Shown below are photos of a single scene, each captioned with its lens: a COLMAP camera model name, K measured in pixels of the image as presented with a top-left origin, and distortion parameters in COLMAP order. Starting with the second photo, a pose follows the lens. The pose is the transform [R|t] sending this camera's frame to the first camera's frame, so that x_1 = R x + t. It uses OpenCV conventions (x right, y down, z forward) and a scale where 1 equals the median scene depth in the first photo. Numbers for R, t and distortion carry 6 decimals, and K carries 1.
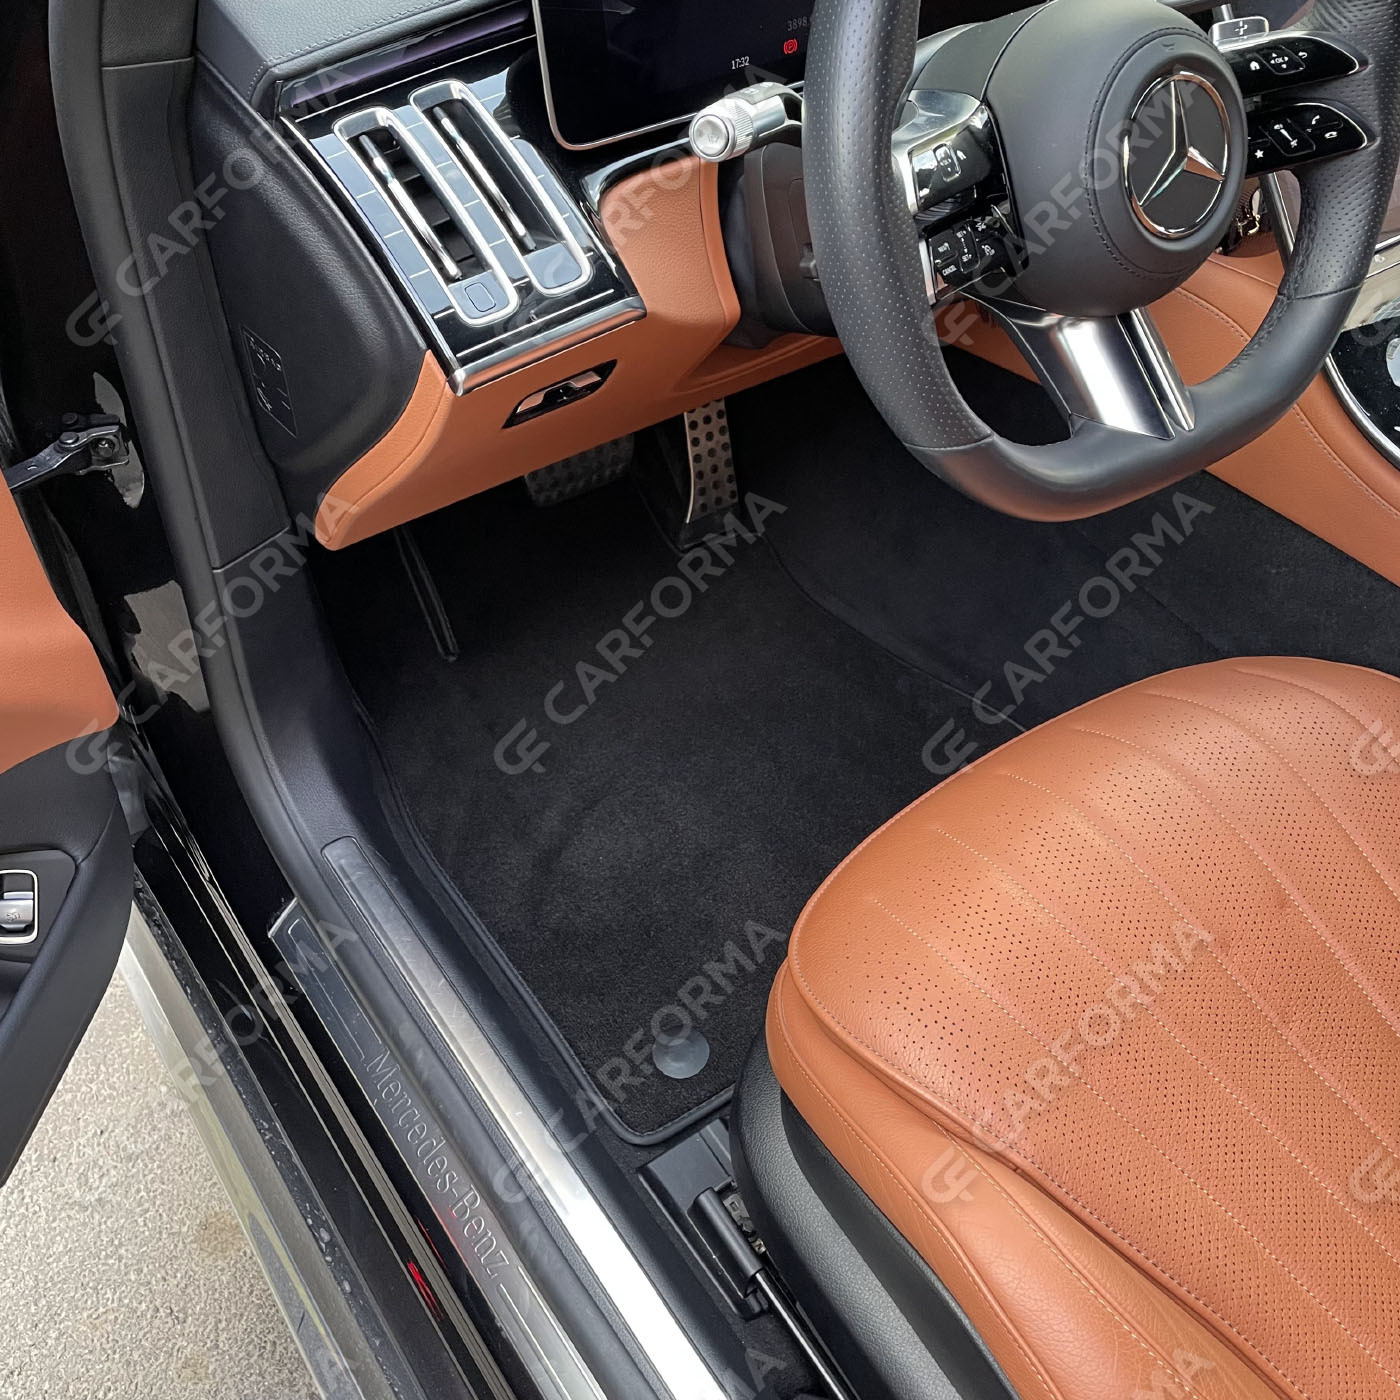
lens RADIAL K [[1282.5, 0, 700.1], [0, 1282.5, 759.3], [0, 0, 1]] dist [0.013280, -0.017536]
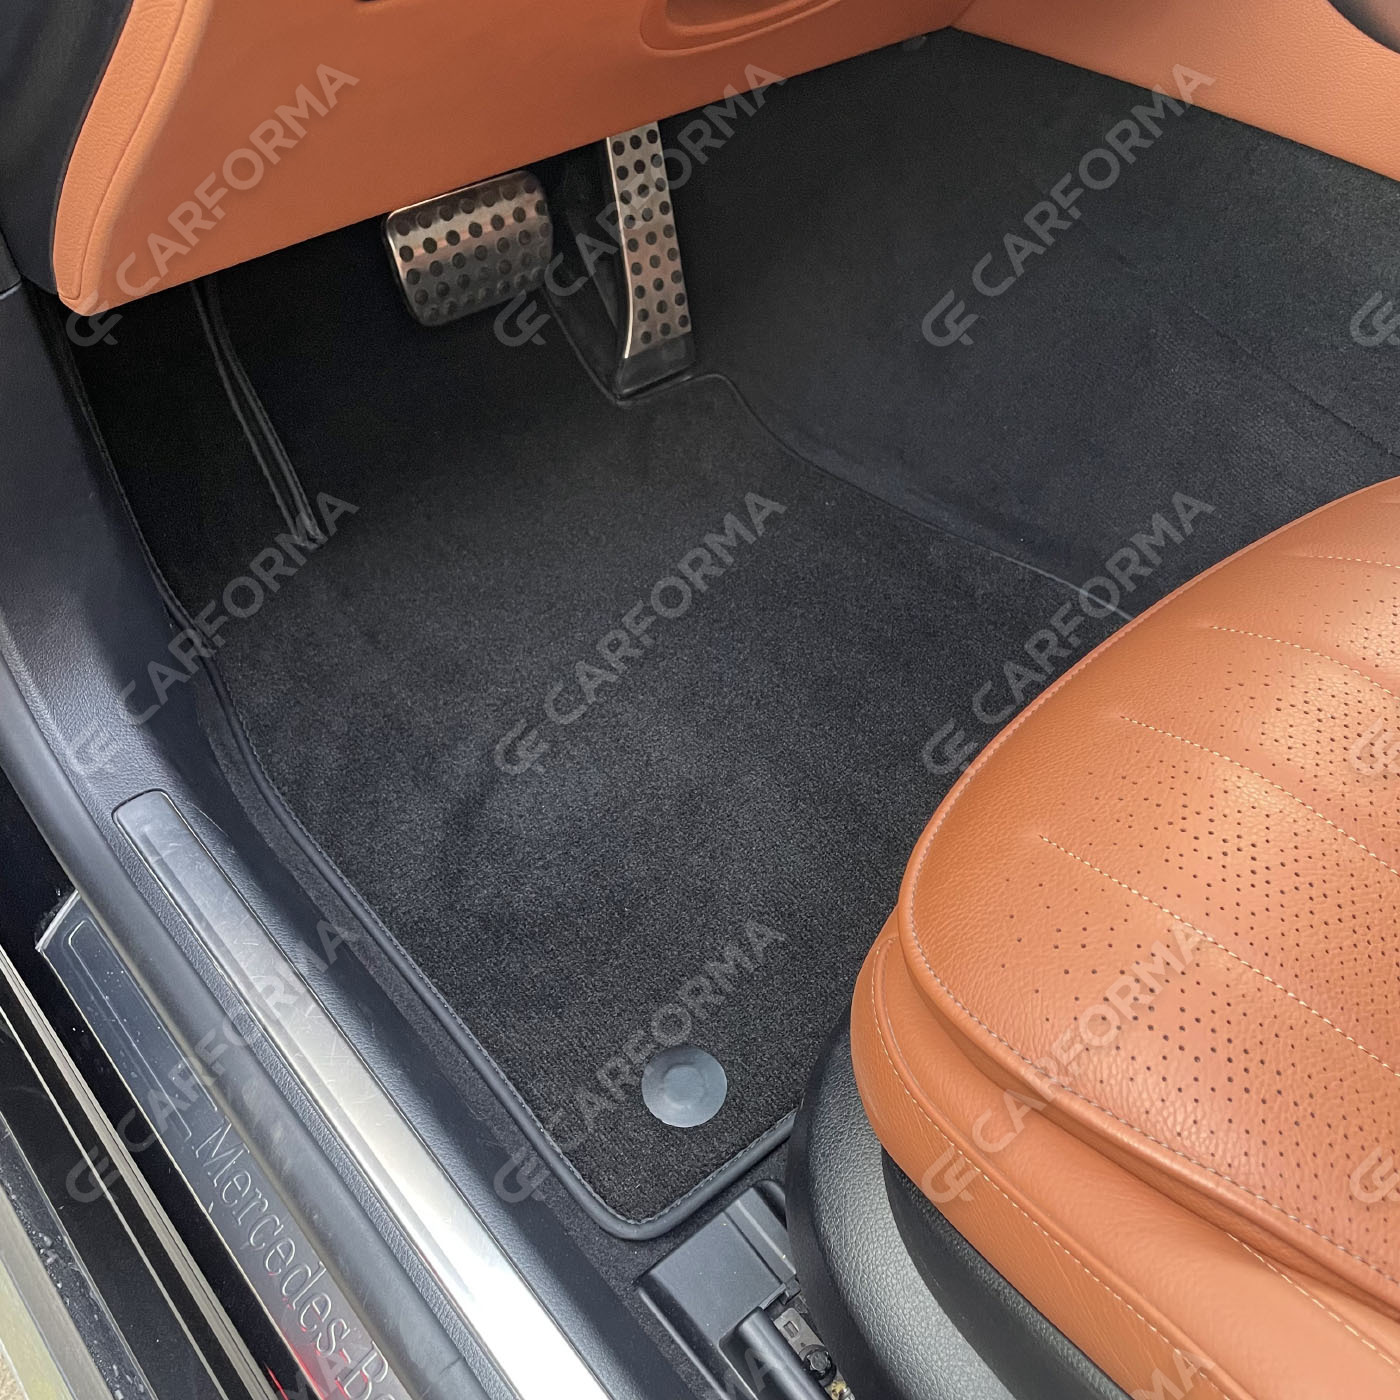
lens RADIAL K [[1282.5, 0, 700.1], [0, 1282.5, 759.3], [0, 0, 1]] dist [0.013280, -0.017536]
pose [[0.995623, -0.047588, 0.080442, -0.052563], [0.045322, 0.998529, 0.029769, 0.039007], [-0.081740, -0.025993, 0.996315, 0.340595]]
